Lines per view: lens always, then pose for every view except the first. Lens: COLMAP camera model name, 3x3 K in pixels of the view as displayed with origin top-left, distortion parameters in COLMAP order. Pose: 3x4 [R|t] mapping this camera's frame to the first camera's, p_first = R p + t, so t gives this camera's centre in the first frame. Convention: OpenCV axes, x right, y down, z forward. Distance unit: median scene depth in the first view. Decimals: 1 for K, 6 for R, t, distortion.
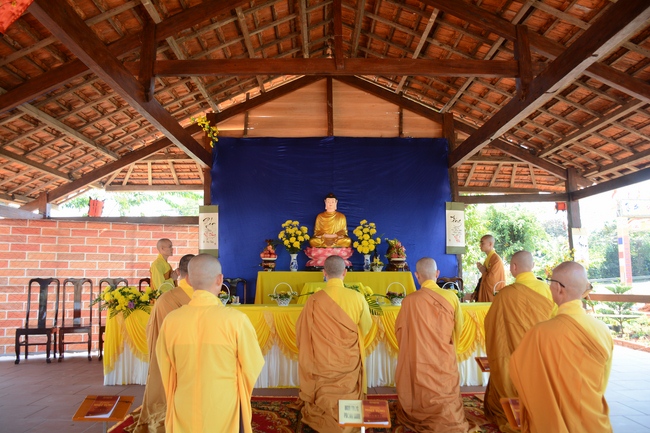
lens RADIAL K [[511.8, 0, 325.7], [0, 511.8, 216.9], [0, 0, 1]] dist [-0.004043, -0.000163]
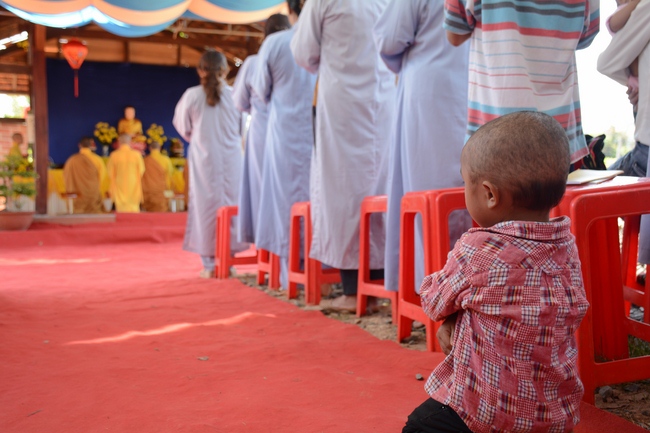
lens RADIAL K [[842.4, 0, 325.4], [0, 842.4, 216.0], [0, 0, 1]] dist [0.002449, 0.000000]
pose [[0.940740, -0.003310, 0.339112, -0.283521], [-0.034127, 0.993952, 0.104377, -0.002391], [-0.337407, -0.109764, 0.934938, -1.447726]]
